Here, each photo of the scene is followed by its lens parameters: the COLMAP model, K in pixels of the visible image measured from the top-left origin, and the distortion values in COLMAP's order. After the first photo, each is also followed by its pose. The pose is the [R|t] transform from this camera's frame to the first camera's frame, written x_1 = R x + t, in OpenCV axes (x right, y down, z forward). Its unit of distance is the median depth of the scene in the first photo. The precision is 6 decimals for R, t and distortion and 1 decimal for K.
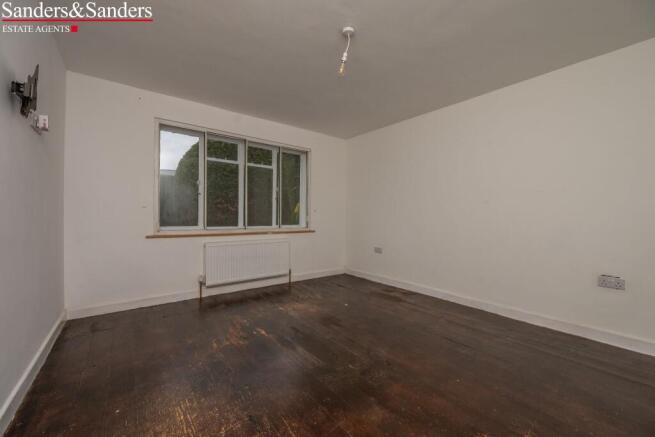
lens RADIAL K [[255.2, 0, 321.3], [0, 255.2, 218.7], [0, 0, 1]] dist [-0.003990, -0.000106]
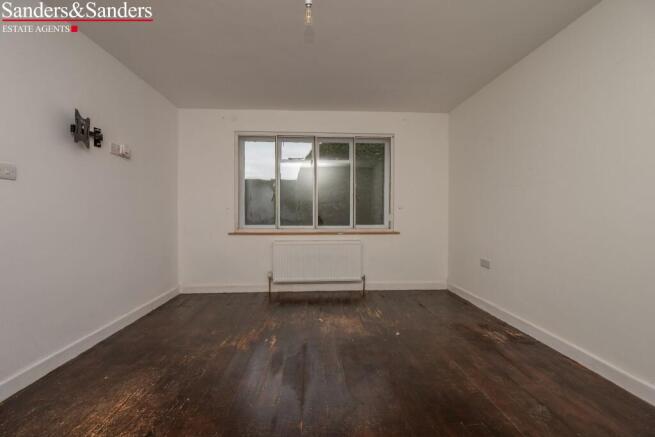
lens RADIAL K [[255.2, 0, 325.3], [0, 255.2, 216.5], [0, 0, 1]] dist [-0.003990, -0.000106]
pose [[0.827532, -0.004142, -0.561404, 0.302233], [0.002939, 0.999991, -0.003045, -0.002017], [0.561411, 0.000870, 0.827537, 0.235563]]
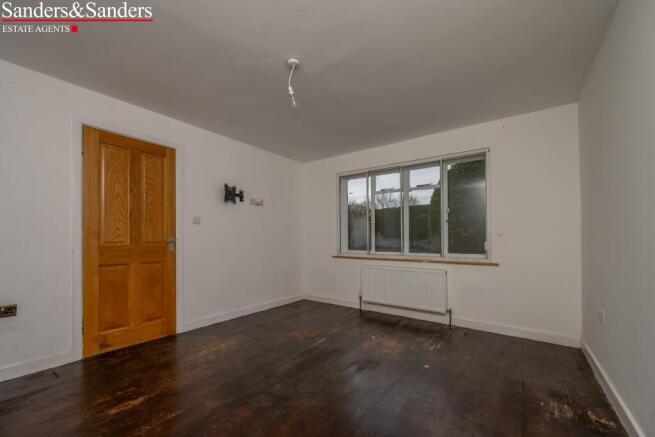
lens RADIAL K [[255.2, 0, 329.5], [0, 255.2, 240.9], [0, 0, 1]] dist [-0.003990, -0.000106]
pose [[0.302010, -0.008026, -0.953271, 0.616191], [-0.010446, 0.999877, -0.011728, -0.001255], [0.953248, 0.013500, 0.301889, 0.462889]]
